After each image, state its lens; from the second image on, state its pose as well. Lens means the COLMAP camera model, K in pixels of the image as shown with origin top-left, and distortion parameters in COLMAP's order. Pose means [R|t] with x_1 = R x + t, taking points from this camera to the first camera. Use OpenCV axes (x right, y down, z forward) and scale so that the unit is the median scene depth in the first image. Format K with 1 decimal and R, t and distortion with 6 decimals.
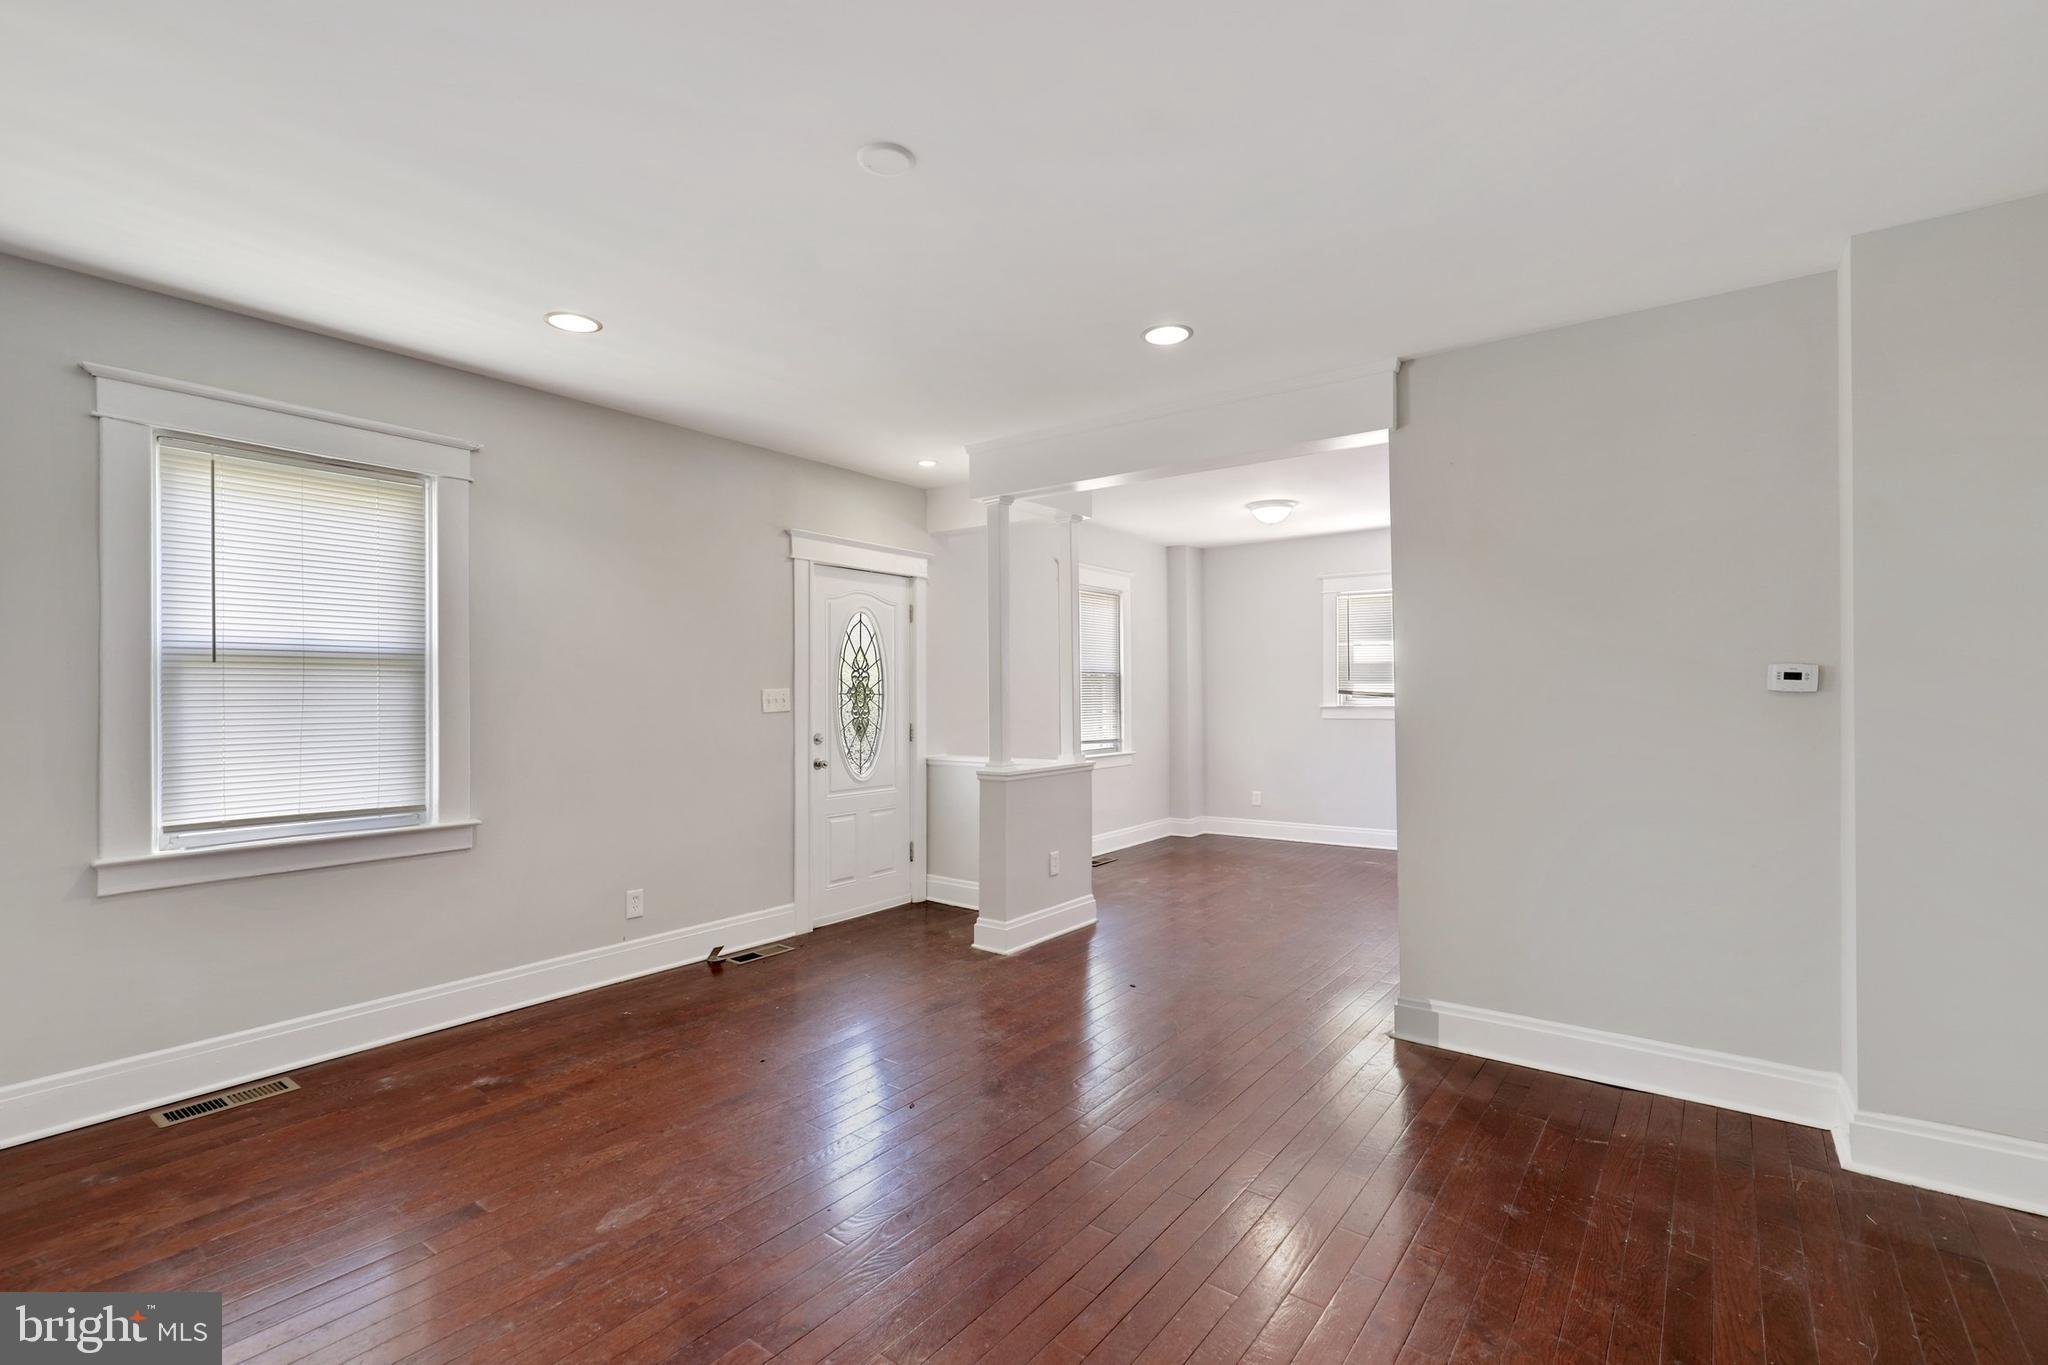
lens RADIAL K [[933.7, 0, 1057.3], [0, 933.7, 691.6], [0, 0, 1]] dist [-0.000369, -0.000345]
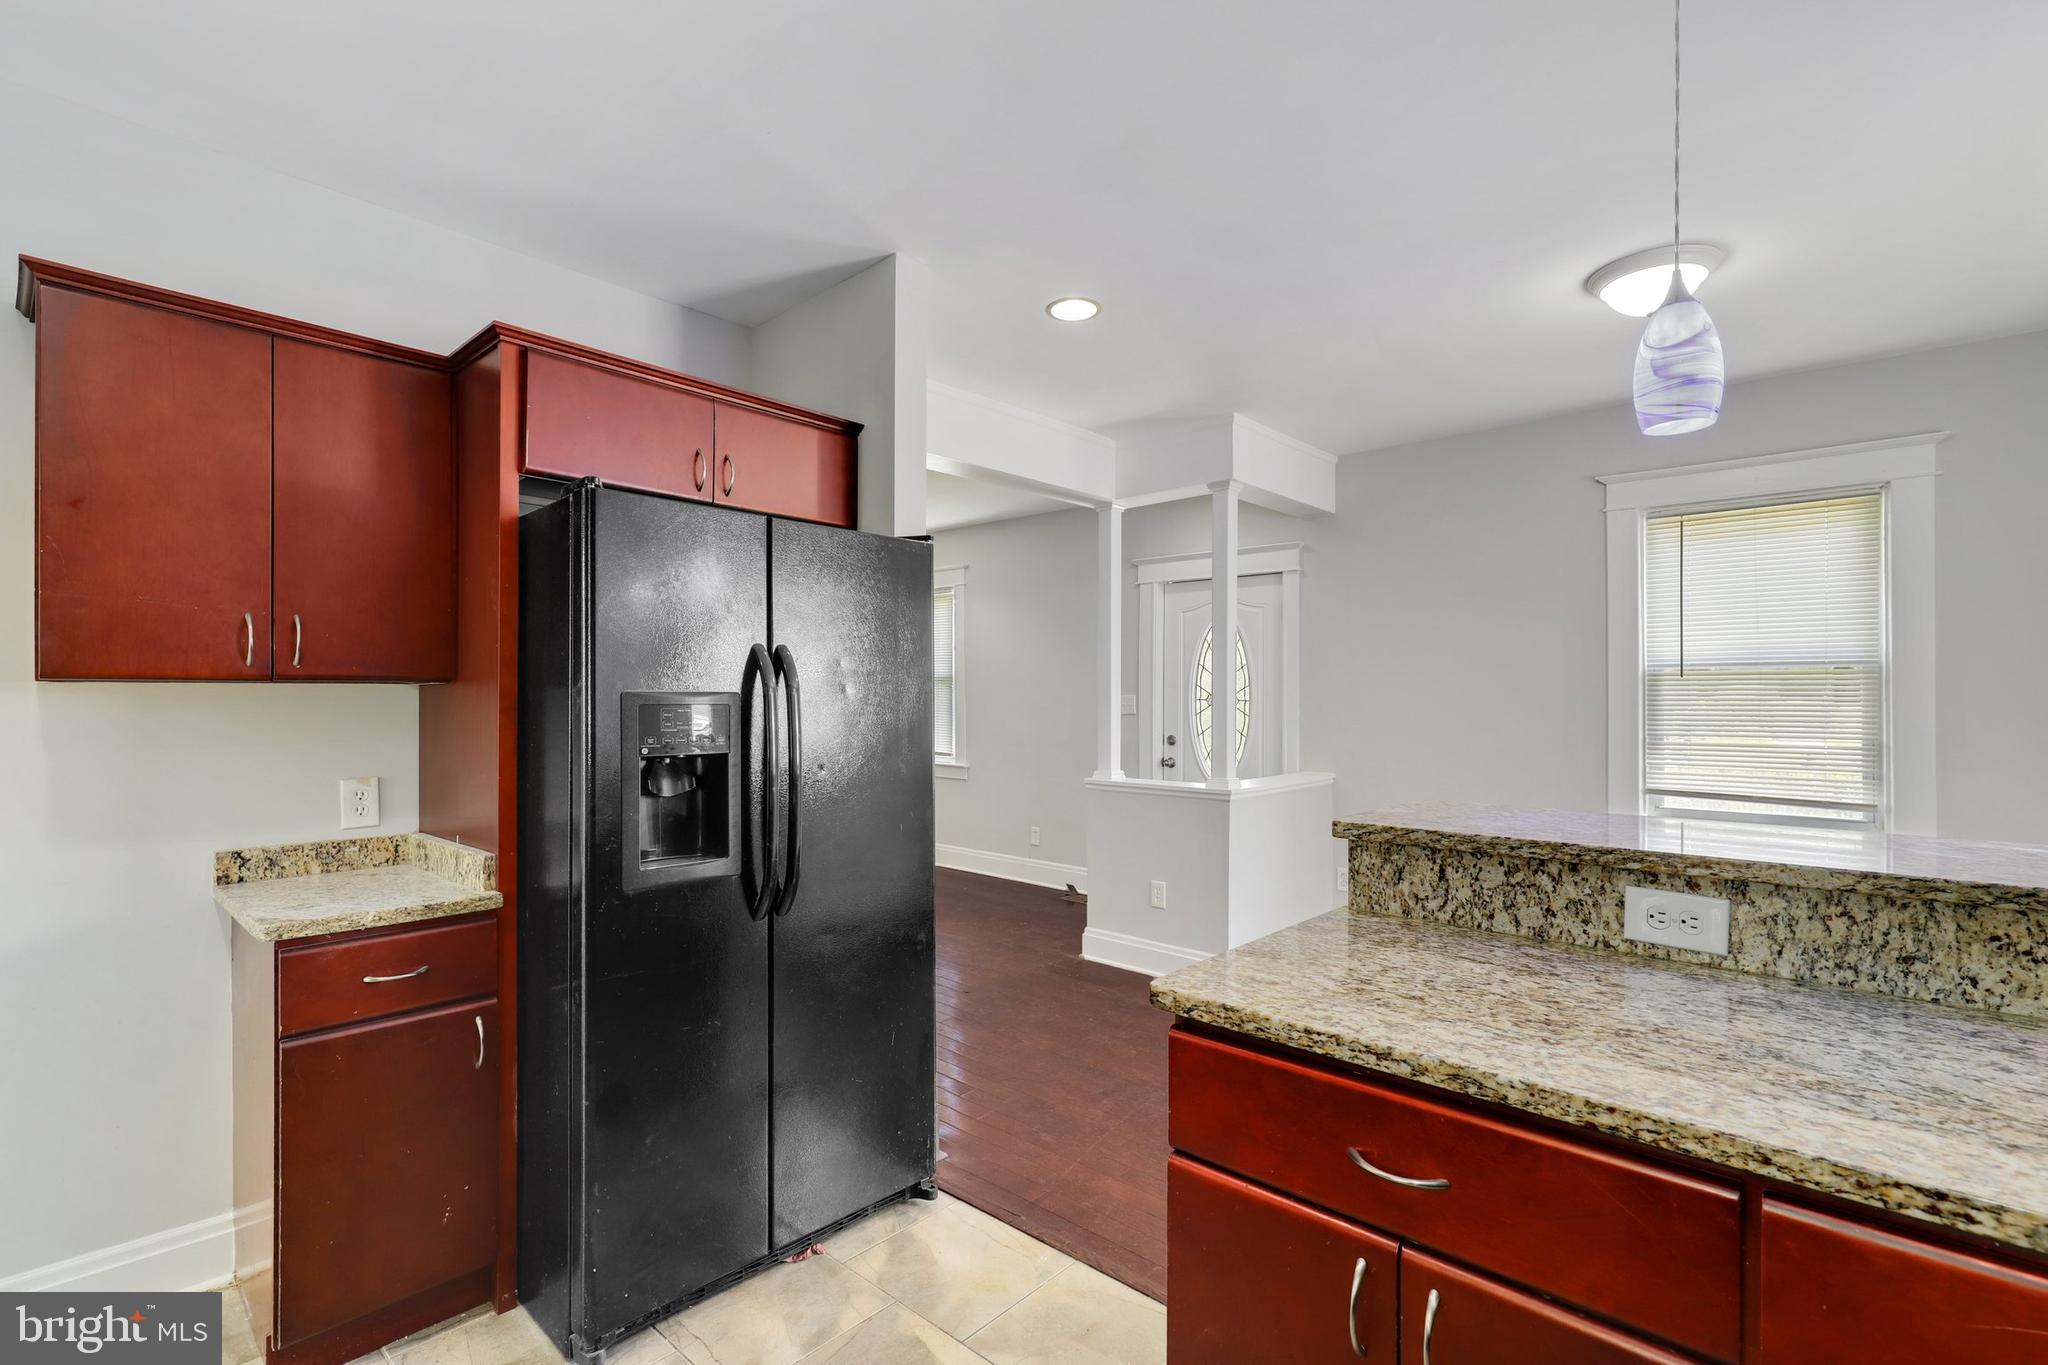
lens RADIAL K [[933.7, 0, 1057.3], [0, 933.7, 691.6], [0, 0, 1]] dist [-0.000369, -0.000345]
pose [[-0.111681, -0.007766, -0.993714, 1.236199], [-0.007970, 0.999944, -0.006919, 0.002347], [0.993712, 0.007147, -0.111737, 1.410390]]
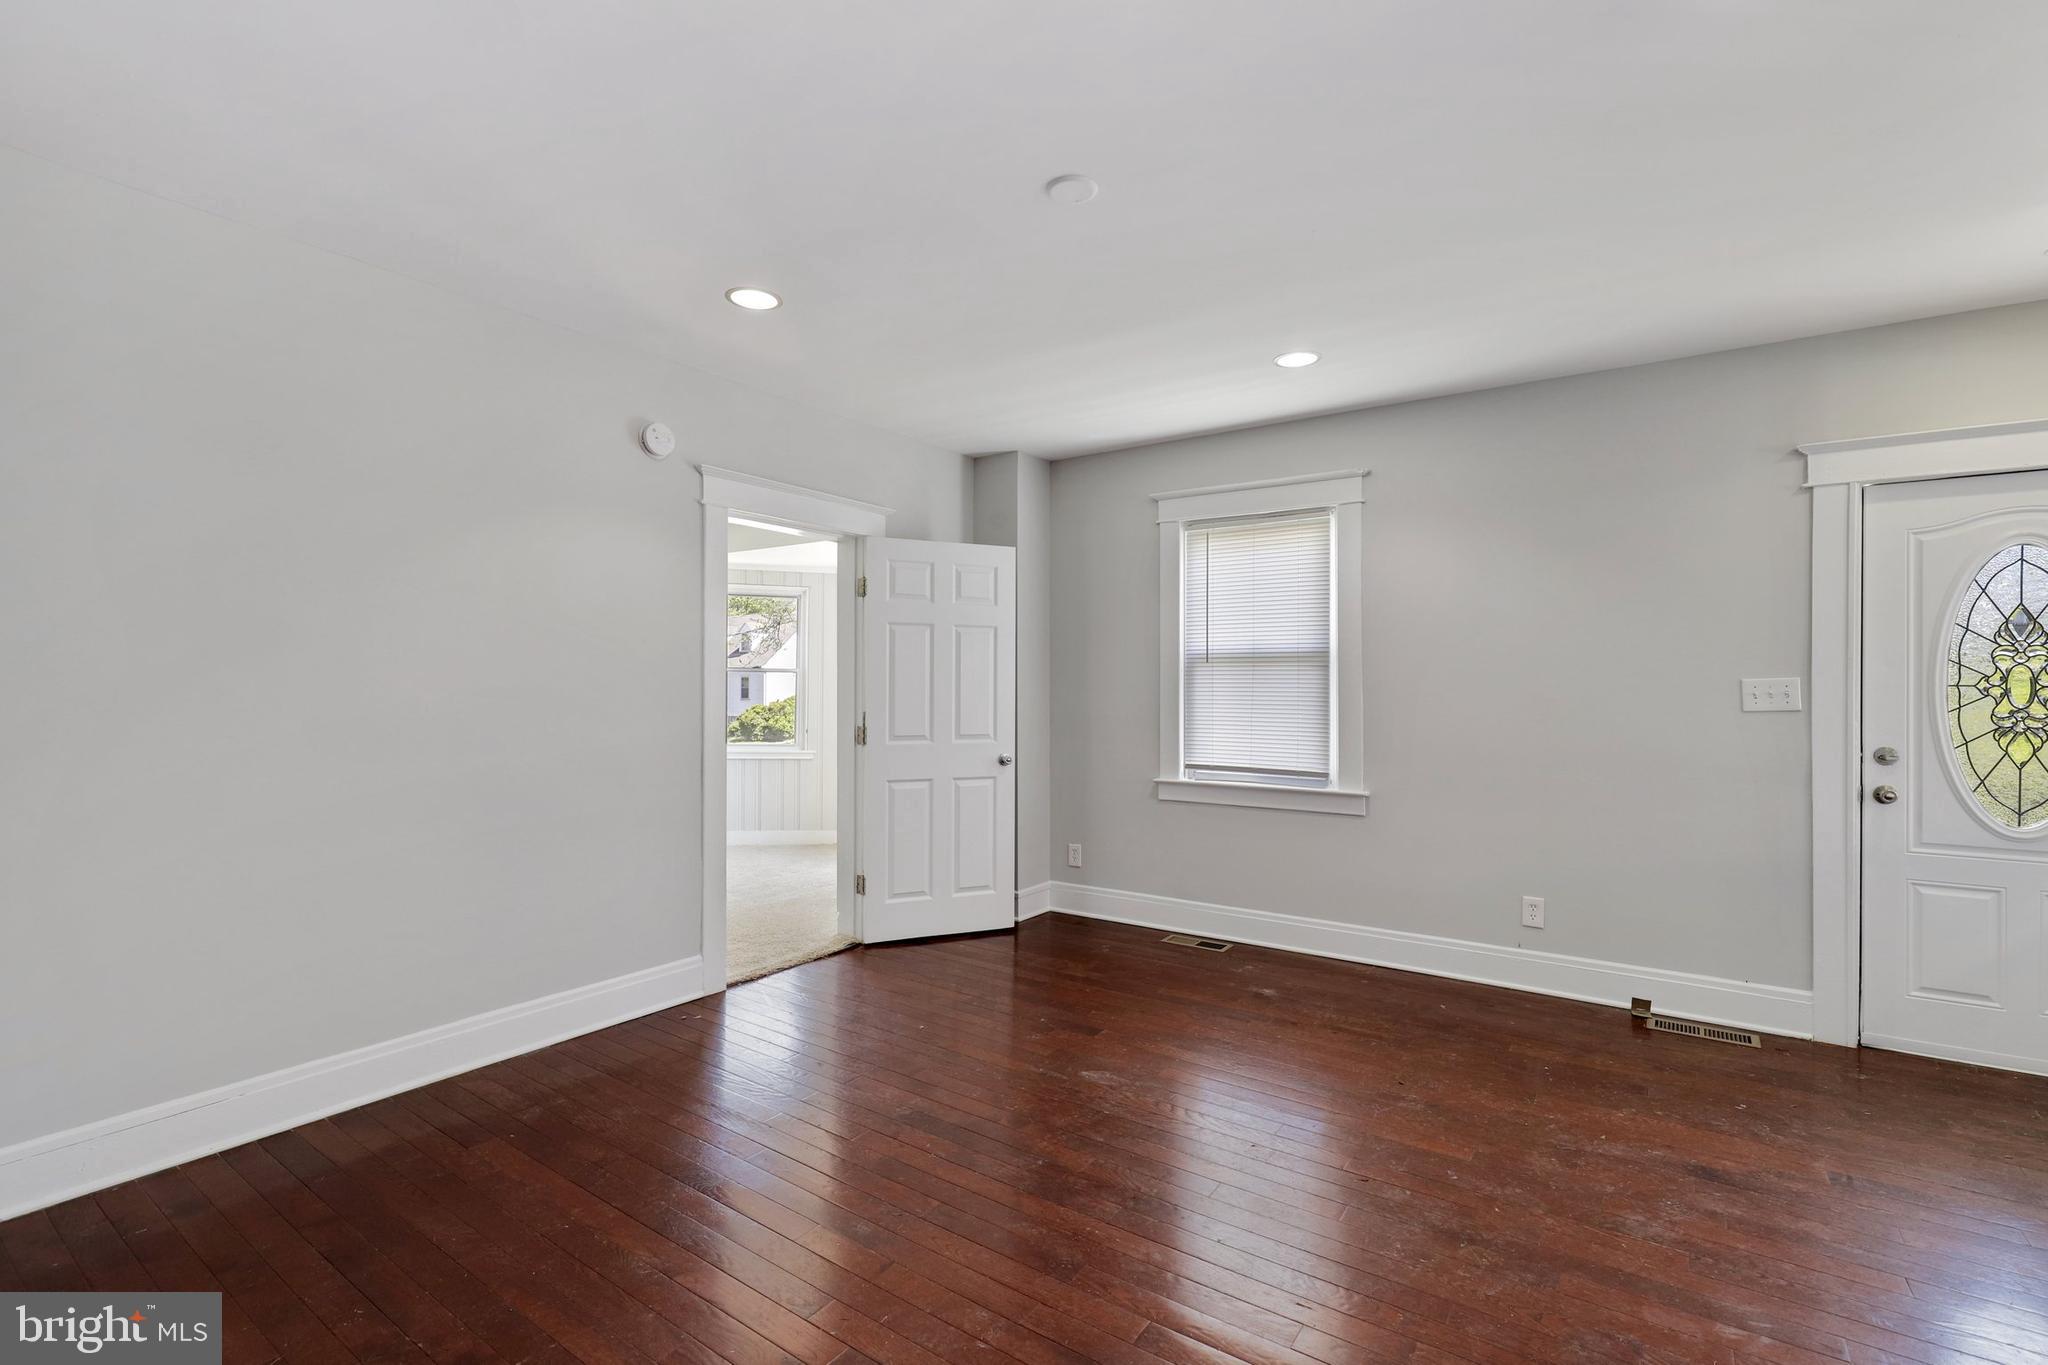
lens RADIAL K [[935.4, 0, 1023.2], [0, 935.4, 688.5], [0, 0, 1]] dist [-0.000171, -0.000107]
pose [[-0.002689, -0.000860, -0.999996, 0.553887], [-0.006828, 0.999976, -0.000842, 0.012568], [0.999973, 0.006826, -0.002695, 0.582938]]
